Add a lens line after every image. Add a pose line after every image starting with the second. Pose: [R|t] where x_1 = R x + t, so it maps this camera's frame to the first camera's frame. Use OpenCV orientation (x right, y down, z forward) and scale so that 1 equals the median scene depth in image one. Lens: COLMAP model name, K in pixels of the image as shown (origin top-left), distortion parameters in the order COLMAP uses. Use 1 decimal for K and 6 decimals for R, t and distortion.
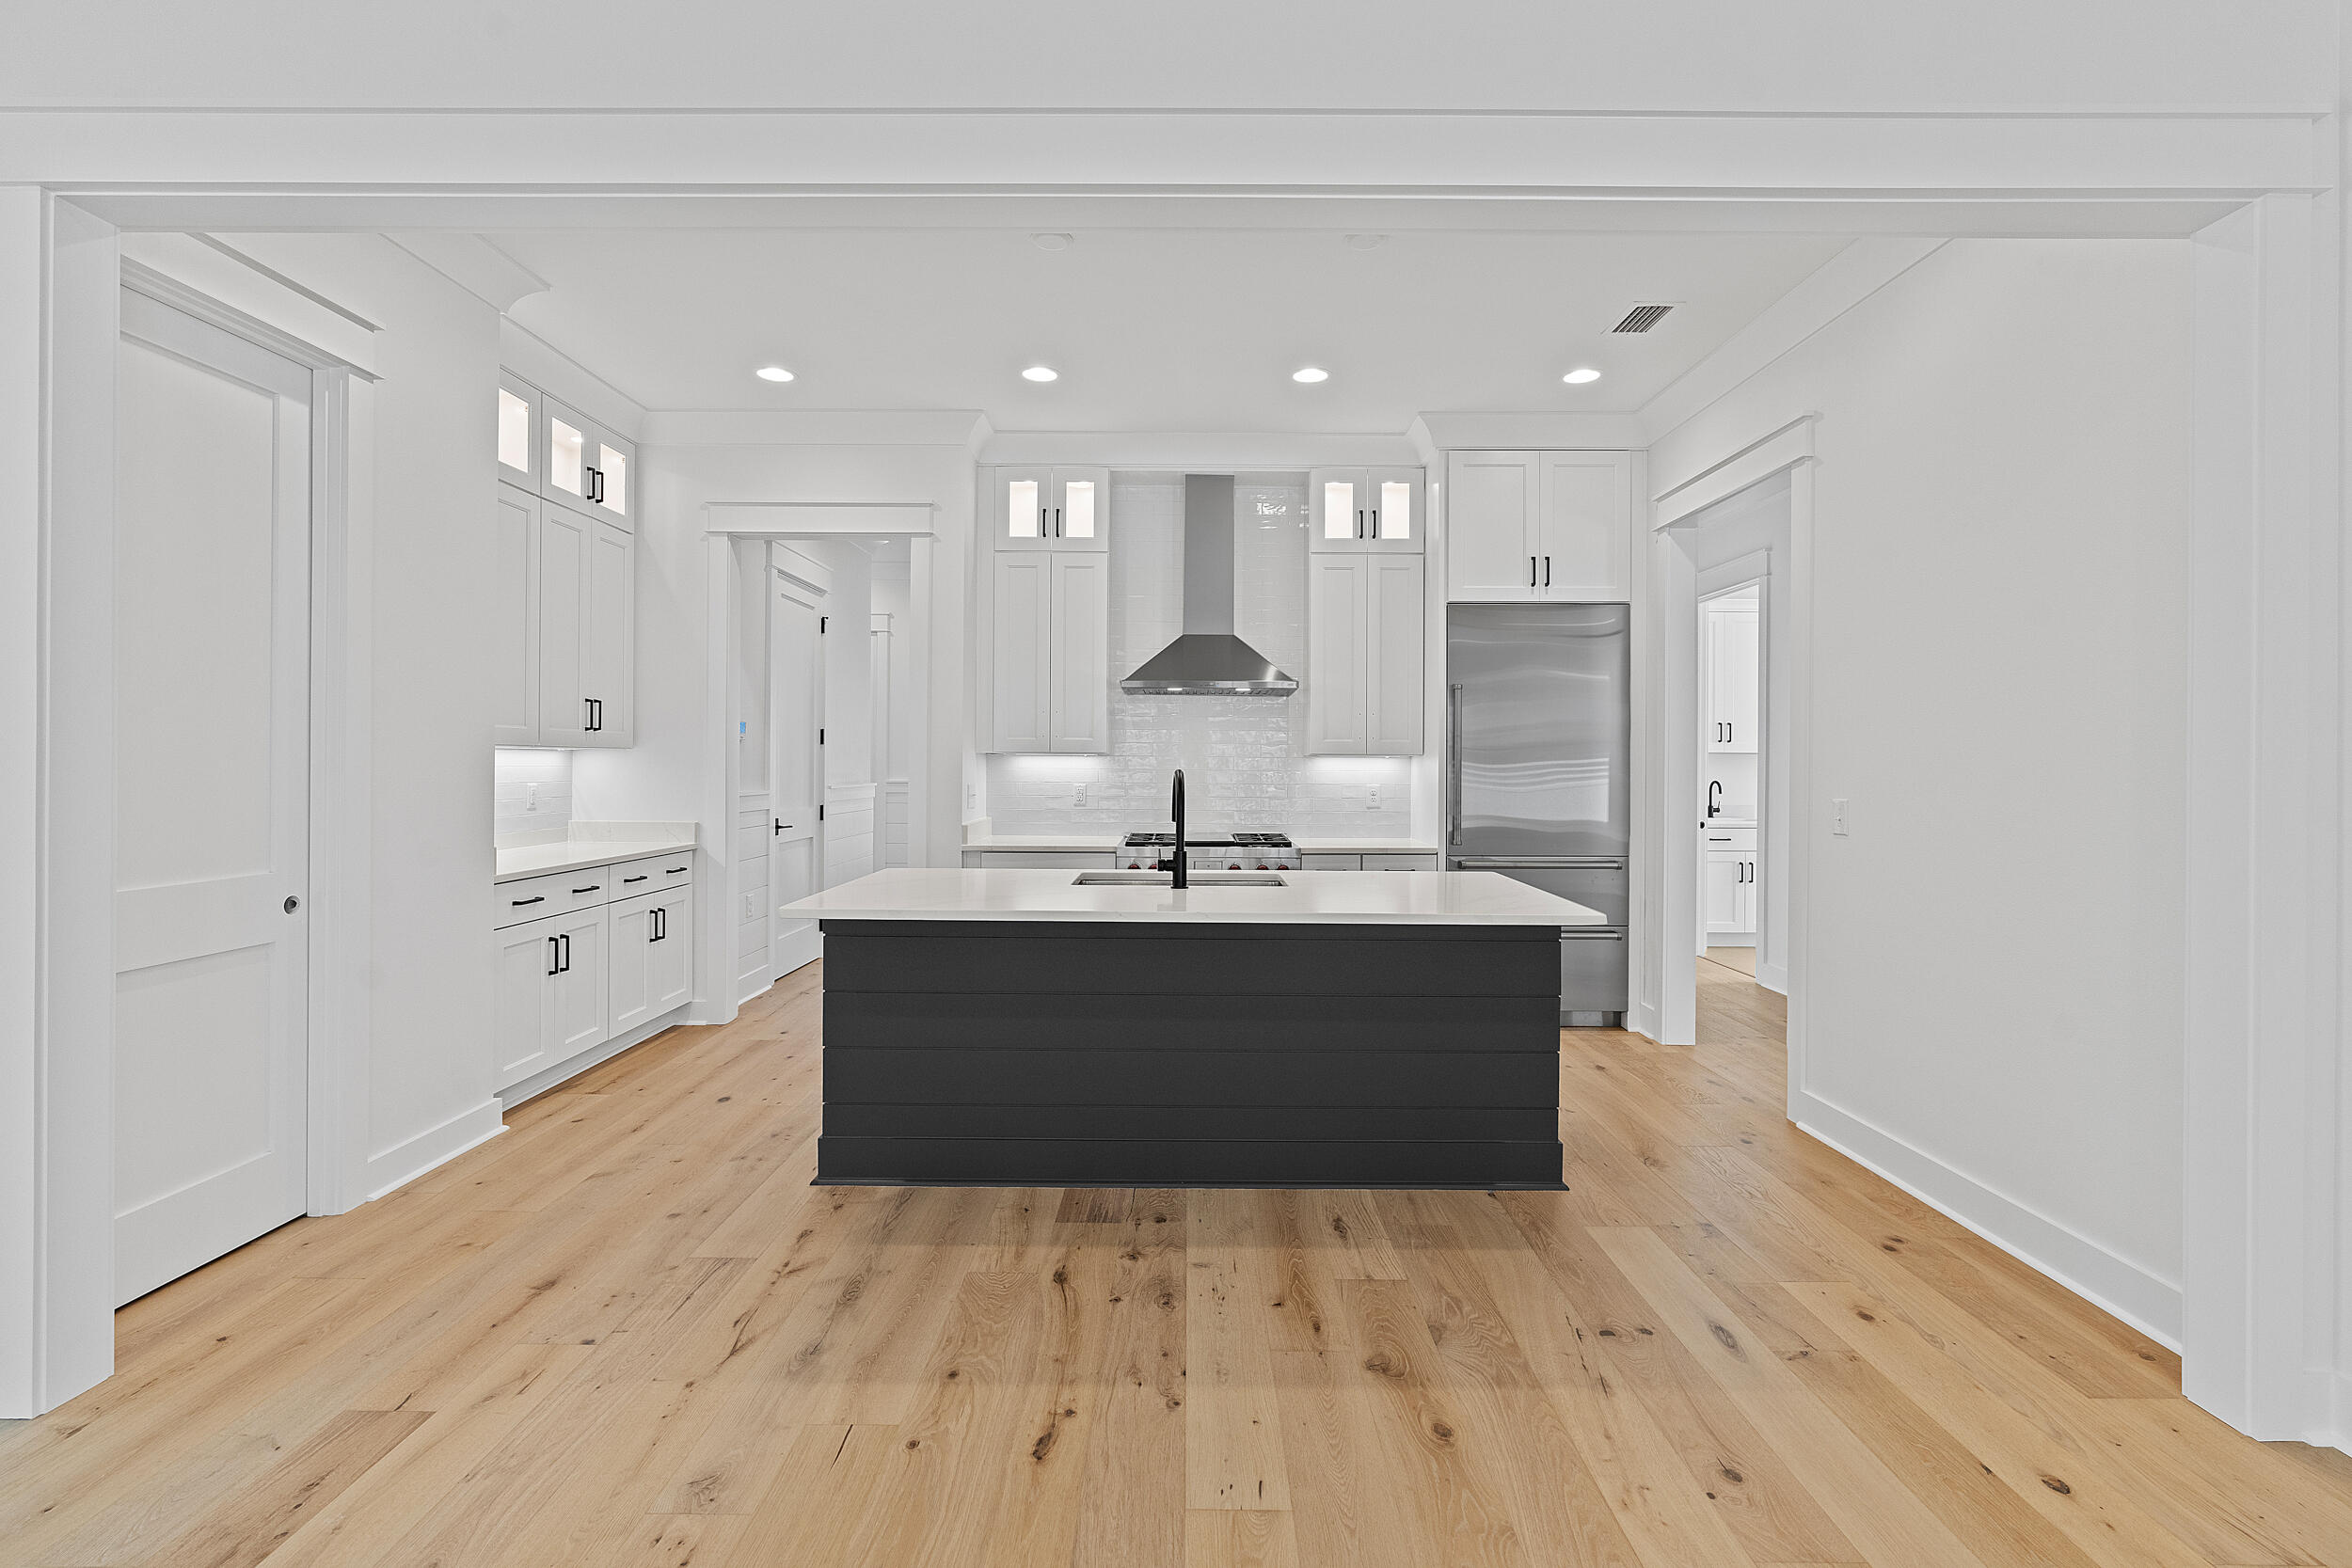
lens RADIAL K [[1050.6, 0, 1179.1], [0, 1050.6, 768.9], [0, 0, 1]] dist [-0.011001, 0.000631]
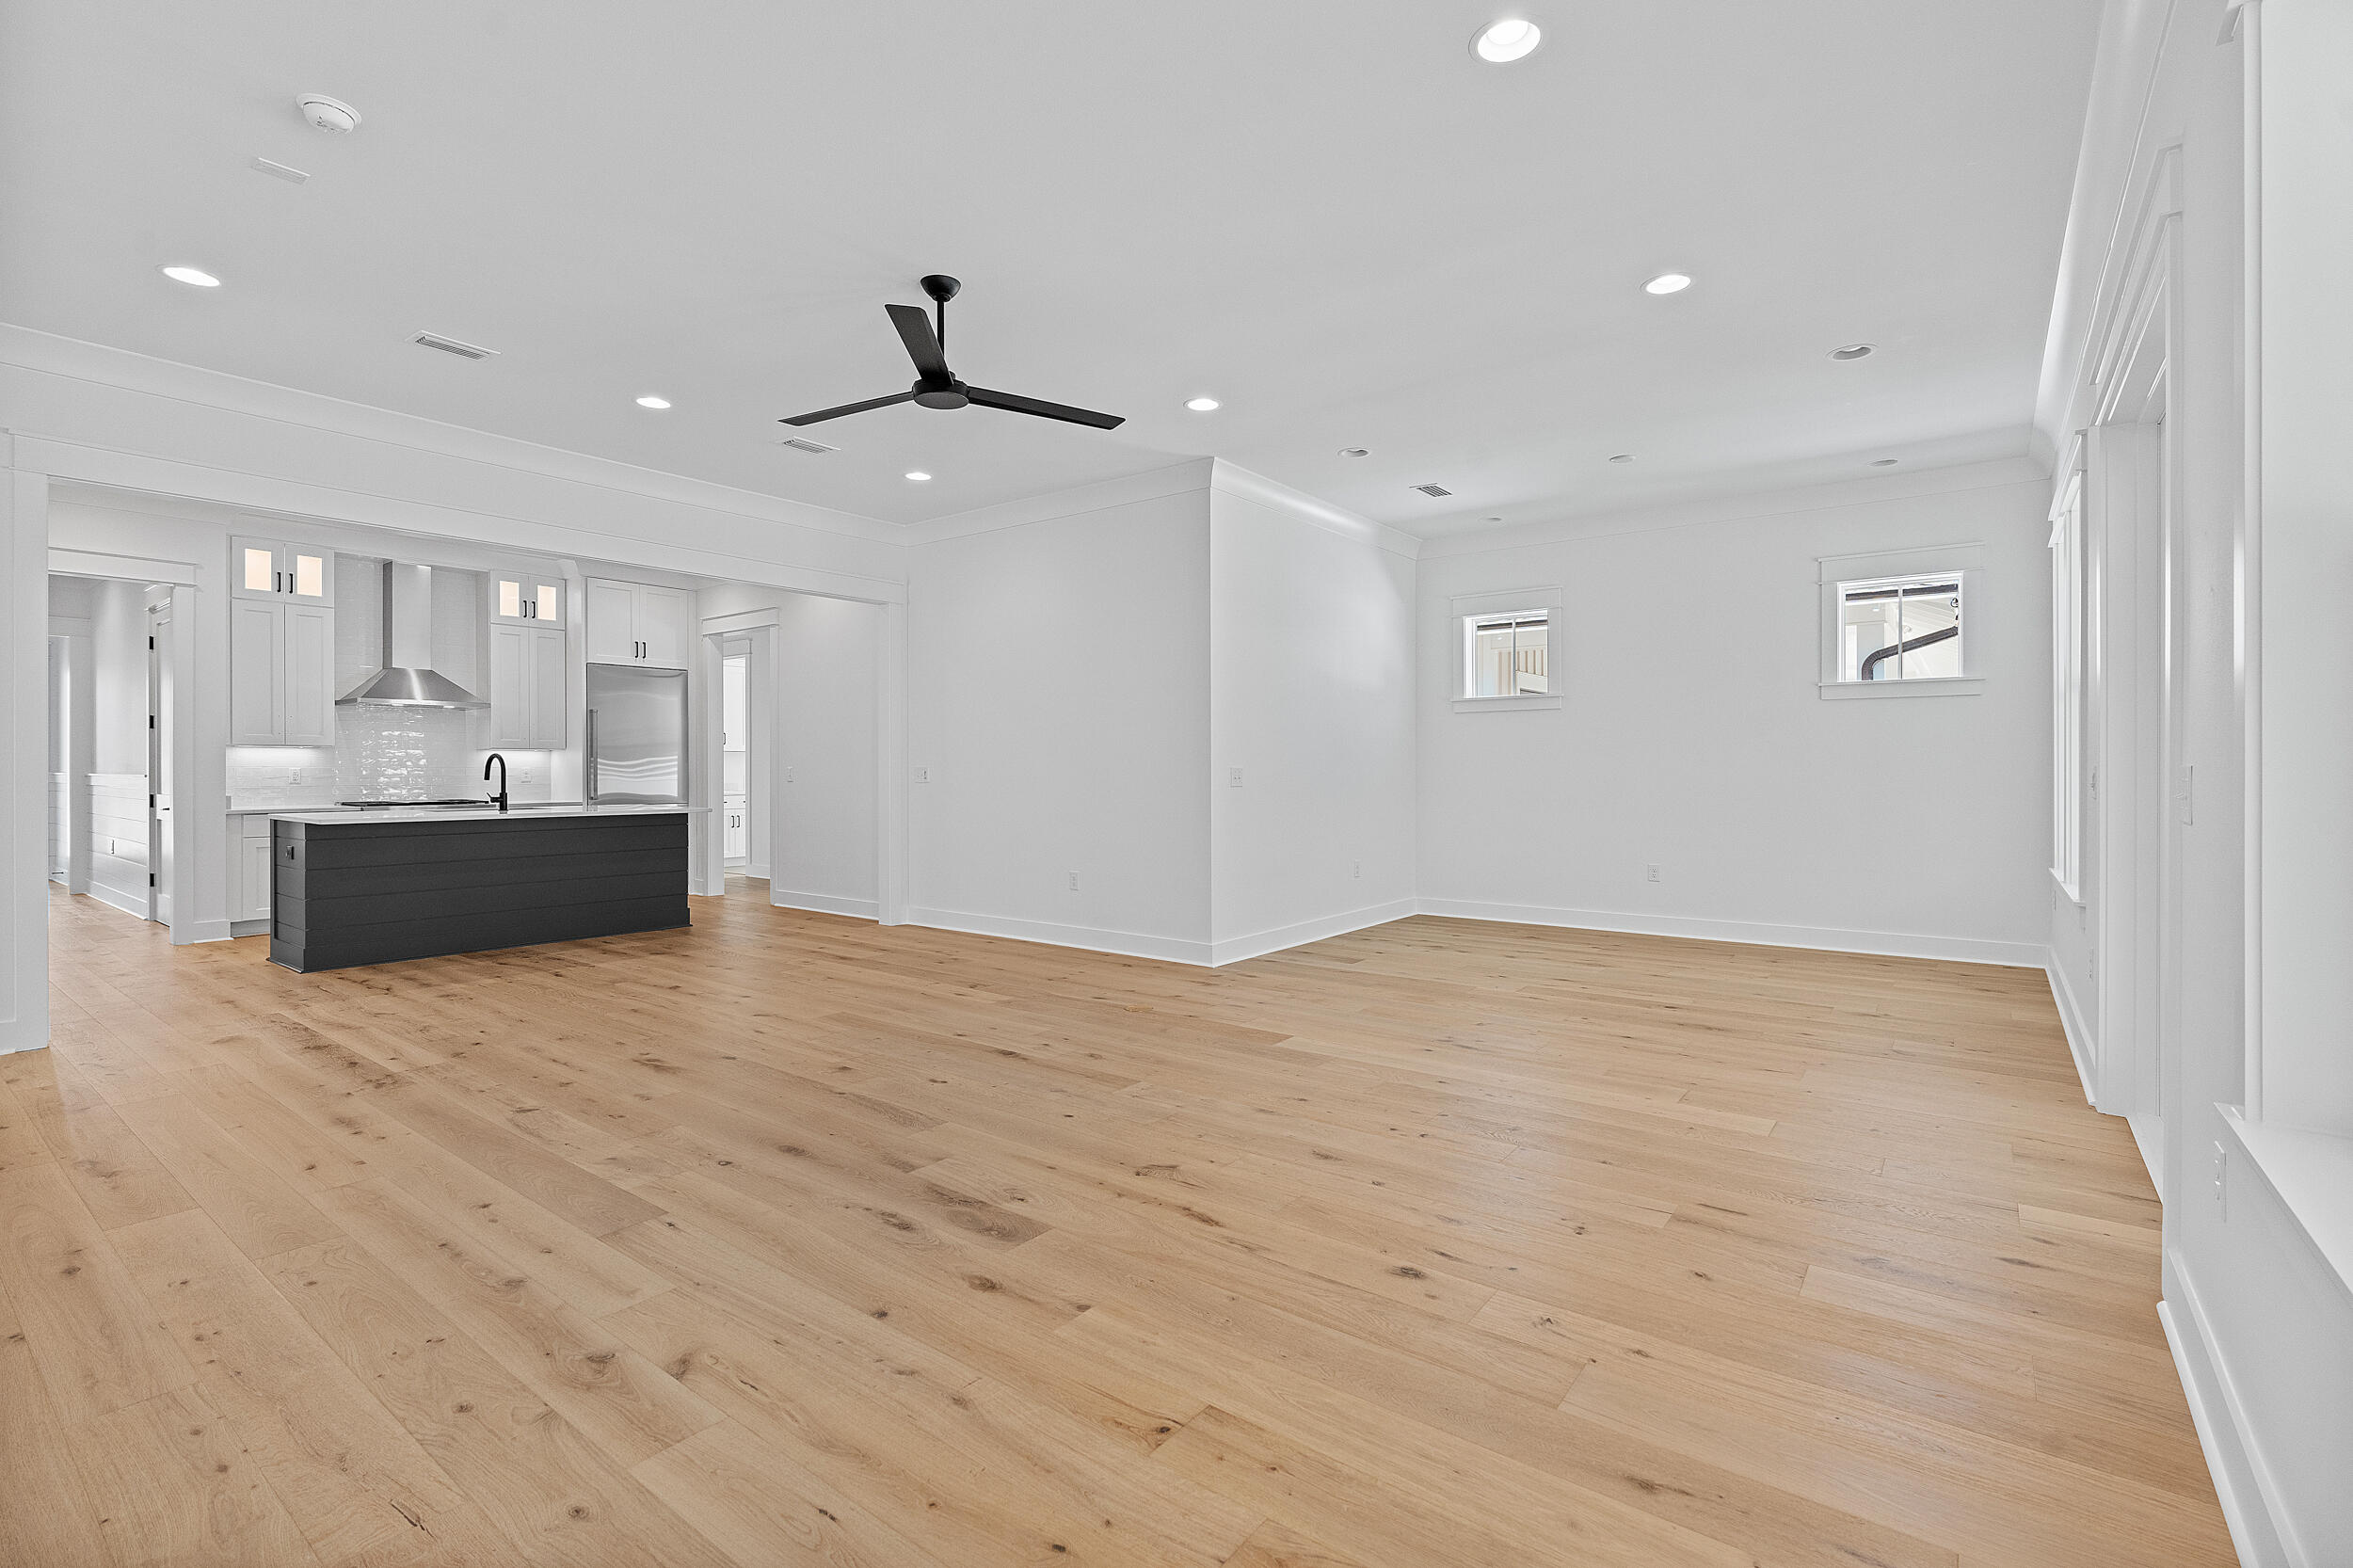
lens RADIAL K [[1051.2, 0, 1179.6], [0, 1051.2, 768.9], [0, 0, 1]] dist [-0.011001, 0.000631]
pose [[0.608986, -0.004144, 0.793170, -0.578859], [0.007568, 0.999971, -0.000587, 0.030483], [-0.793145, 0.006361, 0.609000, -0.934090]]
